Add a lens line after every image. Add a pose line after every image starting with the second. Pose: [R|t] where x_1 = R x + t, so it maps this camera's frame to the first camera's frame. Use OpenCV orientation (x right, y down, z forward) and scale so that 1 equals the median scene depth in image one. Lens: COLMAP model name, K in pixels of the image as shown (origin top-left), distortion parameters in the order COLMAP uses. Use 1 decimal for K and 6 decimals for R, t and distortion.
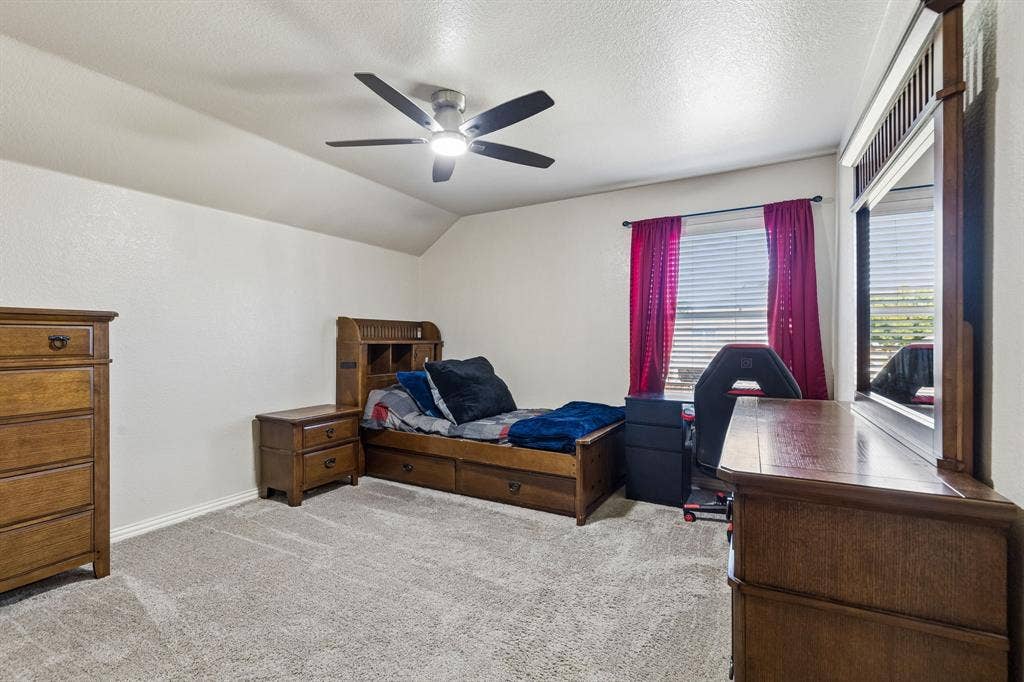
lens RADIAL K [[468.7, 0, 512.0], [0, 468.7, 341.0], [0, 0, 1]] dist [0.001177, 0.000185]
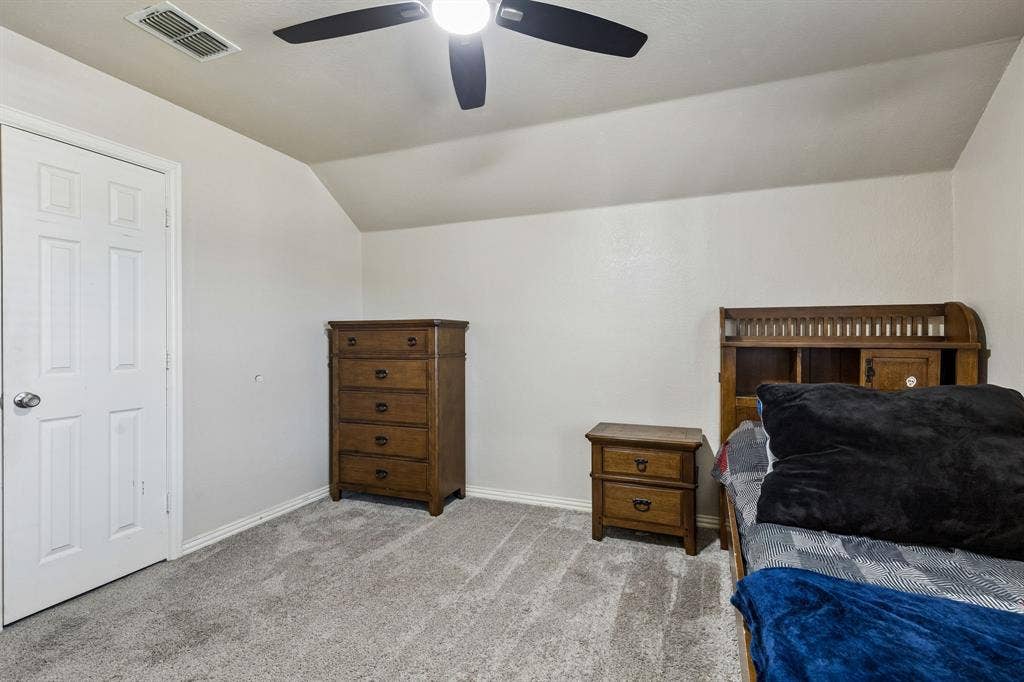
lens RADIAL K [[466.2, 0, 512.9], [0, 466.2, 335.0], [0, 0, 1]] dist [0.001910, 0.000061]
pose [[0.128174, -0.000767, -0.991751, 0.358845], [0.000276, 1.000000, -0.000737, -0.012610], [0.991752, -0.000180, 0.128174, 0.771826]]
